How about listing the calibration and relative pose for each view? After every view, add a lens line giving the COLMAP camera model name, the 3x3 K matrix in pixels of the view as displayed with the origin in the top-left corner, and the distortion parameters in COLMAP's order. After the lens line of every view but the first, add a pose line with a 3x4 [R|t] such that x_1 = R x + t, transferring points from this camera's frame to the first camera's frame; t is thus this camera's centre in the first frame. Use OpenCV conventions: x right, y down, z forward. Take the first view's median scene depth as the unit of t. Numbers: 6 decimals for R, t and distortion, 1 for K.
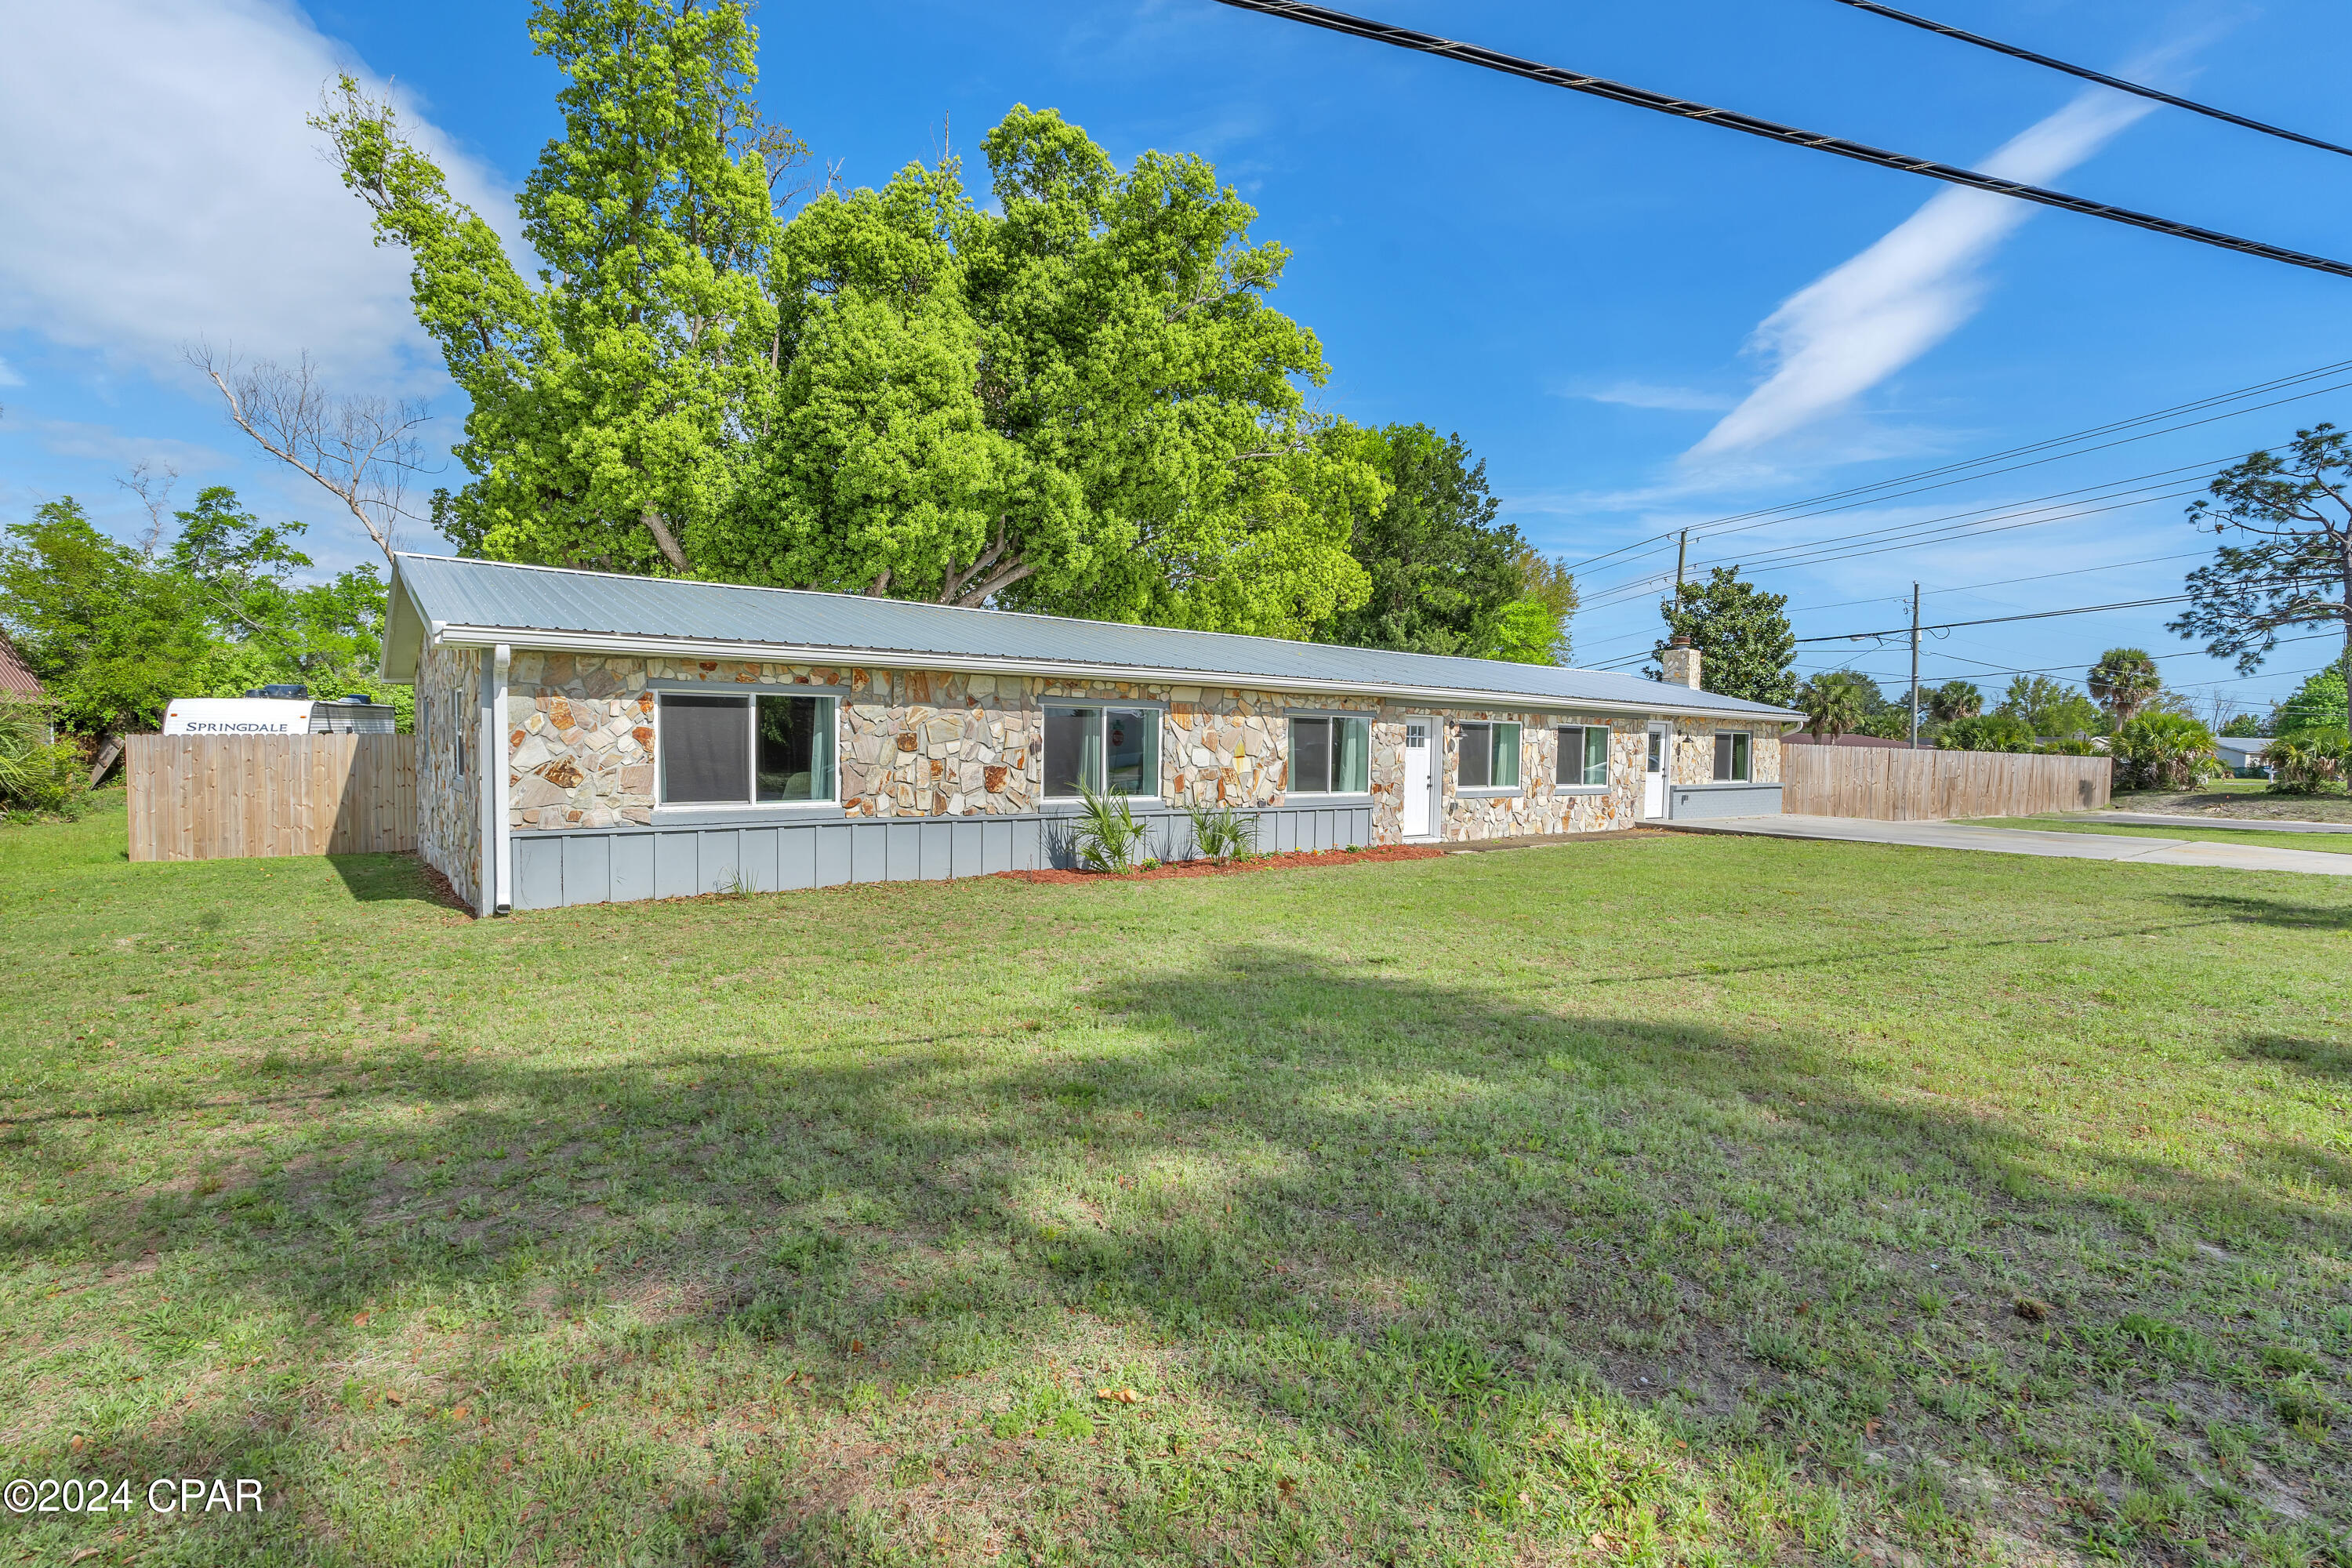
lens RADIAL K [[1087.7, 0, 1174.3], [0, 1087.7, 775.8], [0, 0, 1]] dist [0.004446, 0.000459]
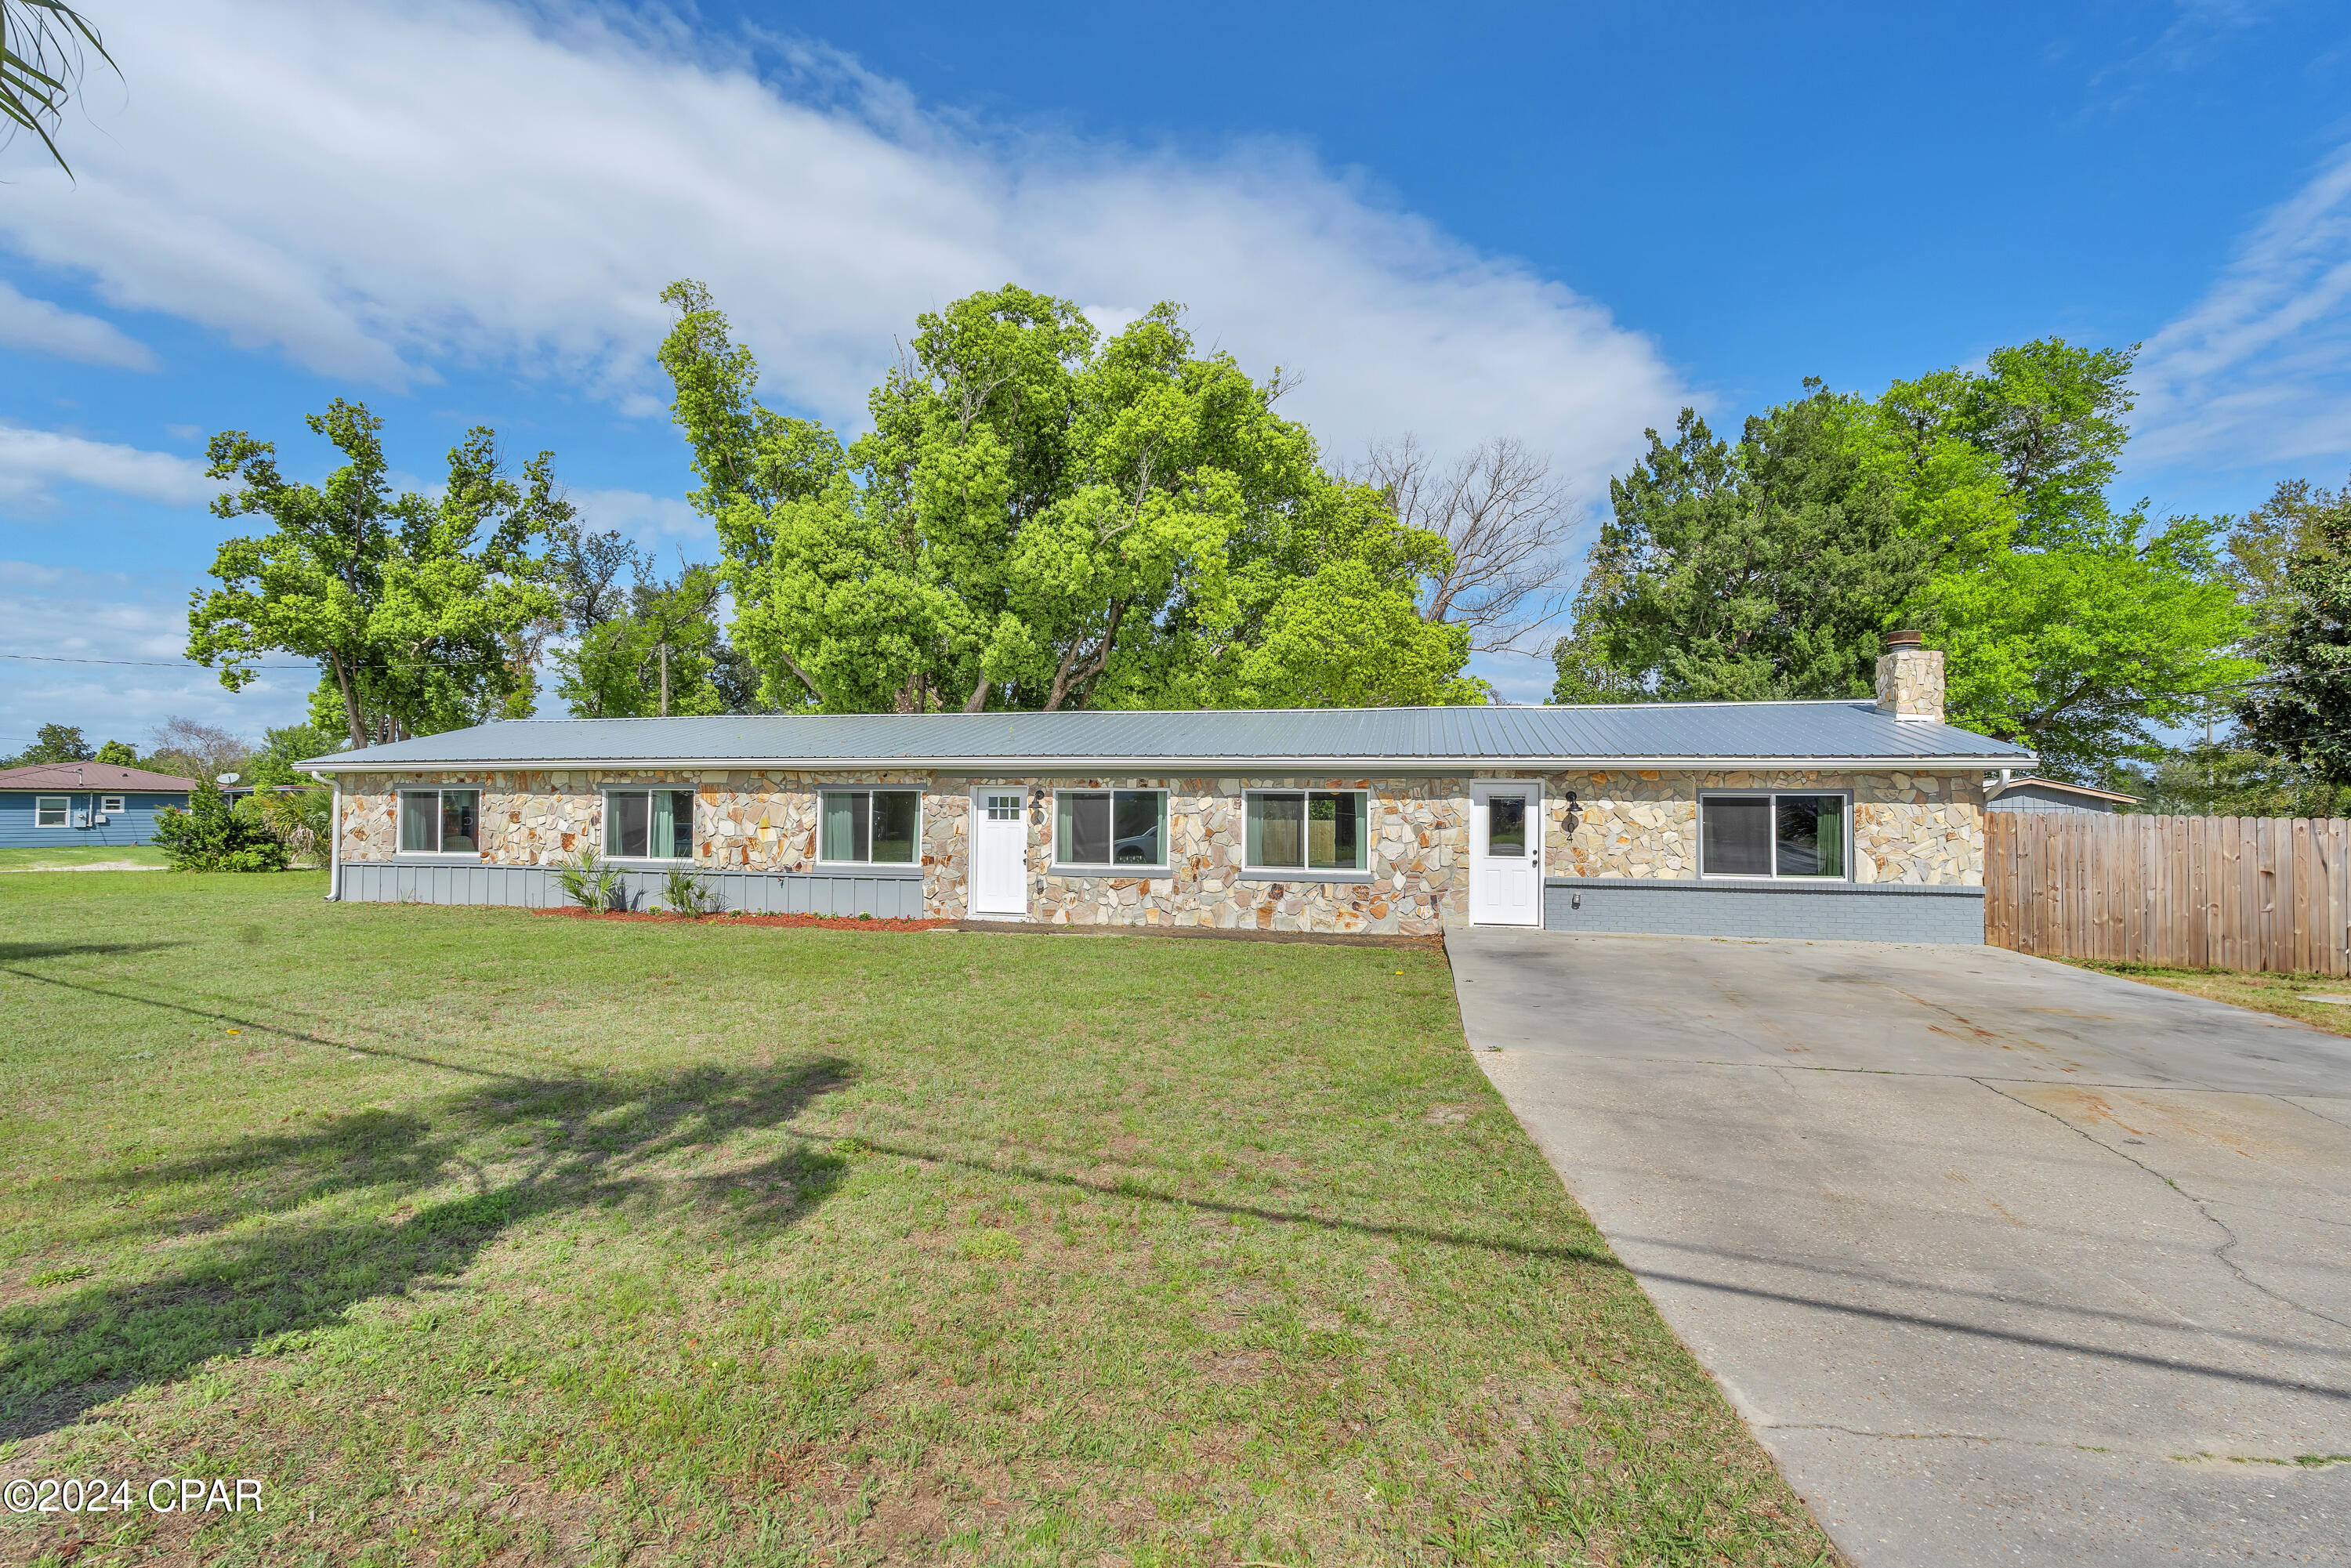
lens RADIAL K [[1087.2, 0, 1178.6], [0, 1087.2, 793.0], [0, 0, 1]] dist [0.004446, 0.000459]
pose [[0.610986, -0.019439, -0.791403, 1.262364], [-0.019041, 0.999048, -0.039239, -0.017671], [0.791412, 0.039044, 0.610034, 0.638891]]
